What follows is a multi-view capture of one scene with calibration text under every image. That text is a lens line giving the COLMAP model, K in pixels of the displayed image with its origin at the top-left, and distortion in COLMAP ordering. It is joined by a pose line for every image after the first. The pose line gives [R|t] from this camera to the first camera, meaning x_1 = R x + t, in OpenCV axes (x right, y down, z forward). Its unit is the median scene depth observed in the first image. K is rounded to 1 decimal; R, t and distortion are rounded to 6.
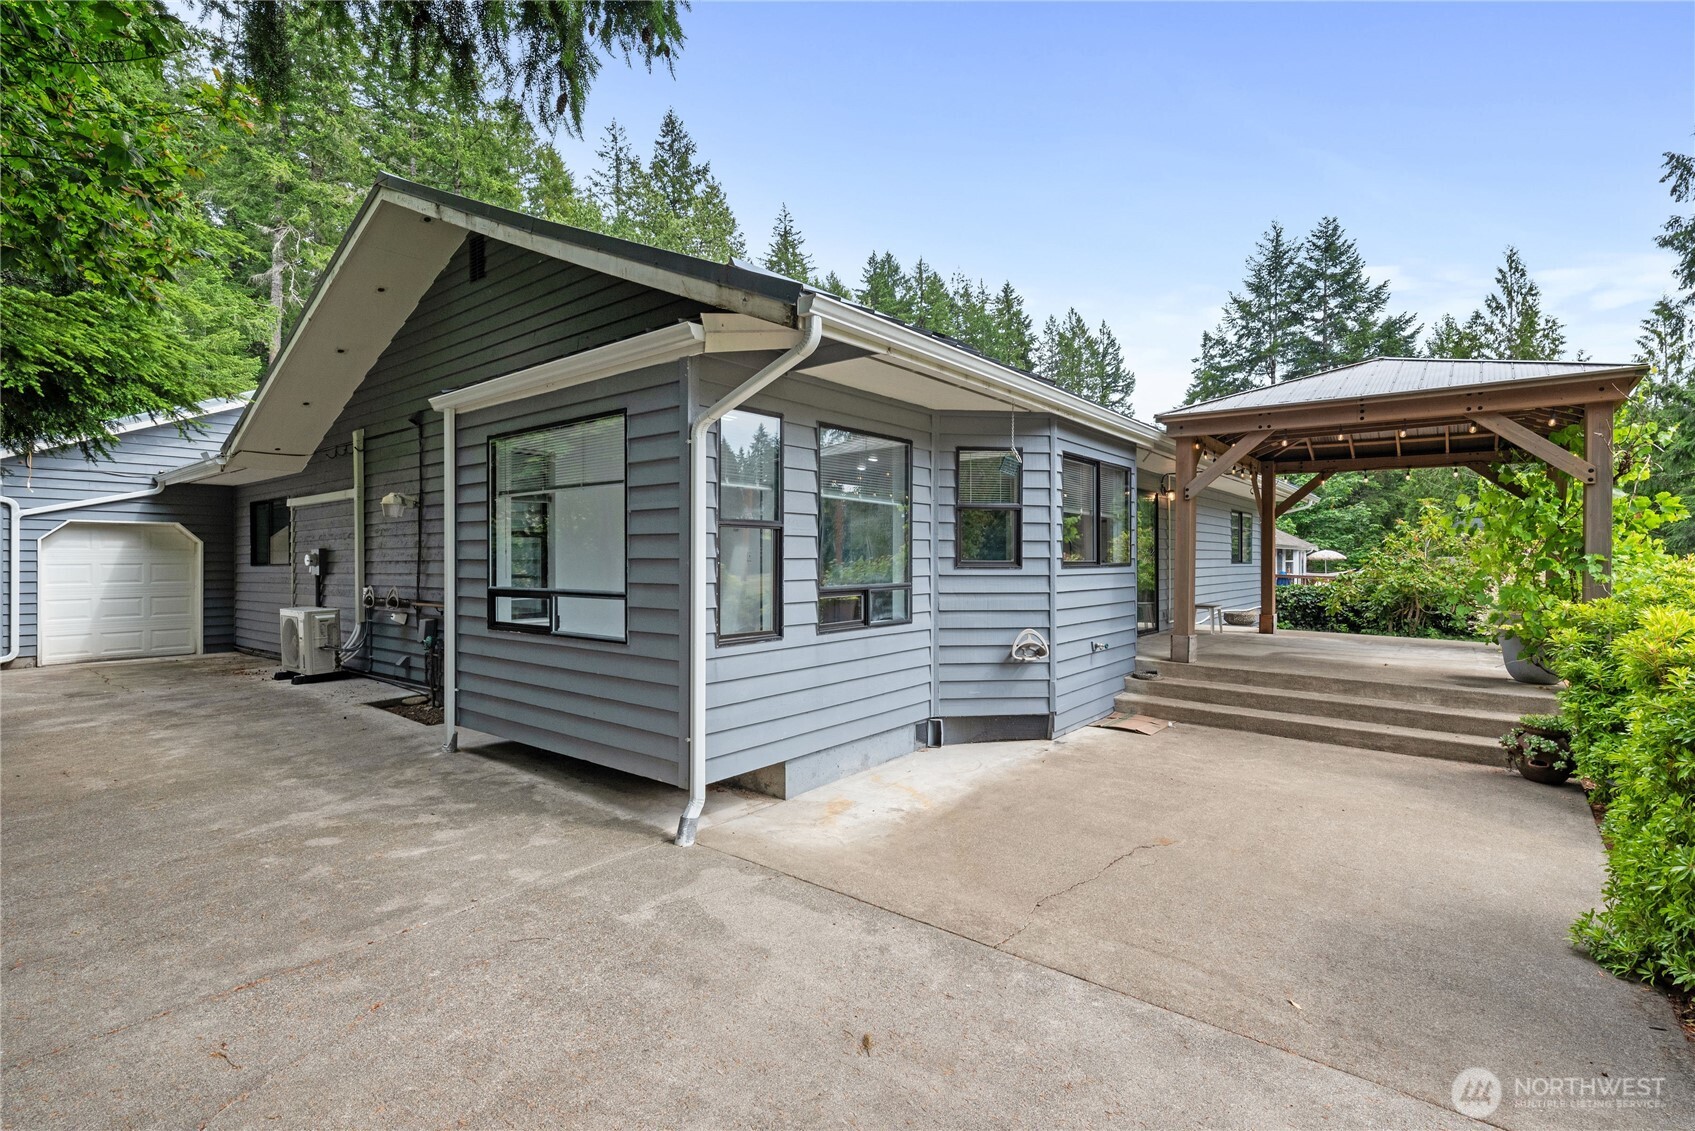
lens RADIAL K [[789.0, 0, 841.5], [0, 789.0, 567.0], [0, 0, 1]] dist [0.003197, -0.000878]
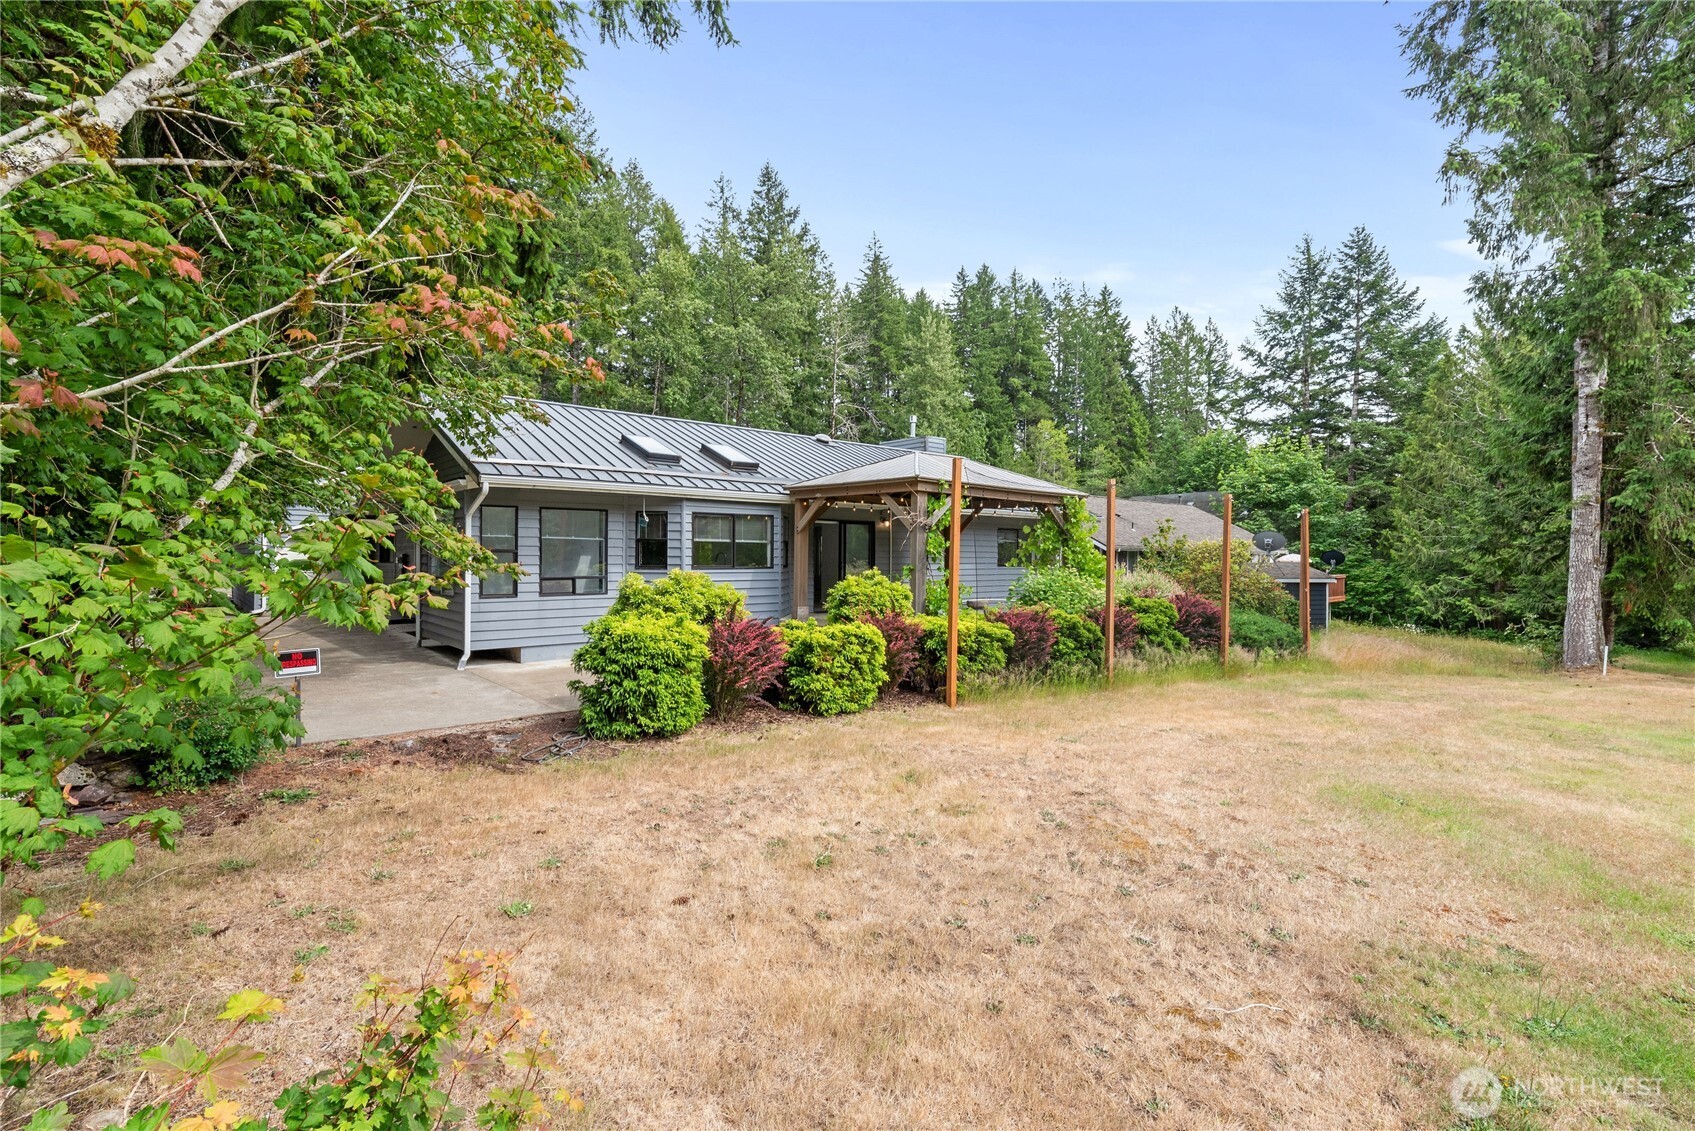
lens RADIAL K [[793.2, 0, 839.0], [0, 793.2, 560.1], [0, 0, 1]] dist [0.001259, -0.000113]
pose [[0.980674, 0.008163, -0.195480, 0.444333], [-0.008793, 0.999959, -0.002356, -0.009015], [0.195453, 0.004029, 0.980705, -0.393223]]
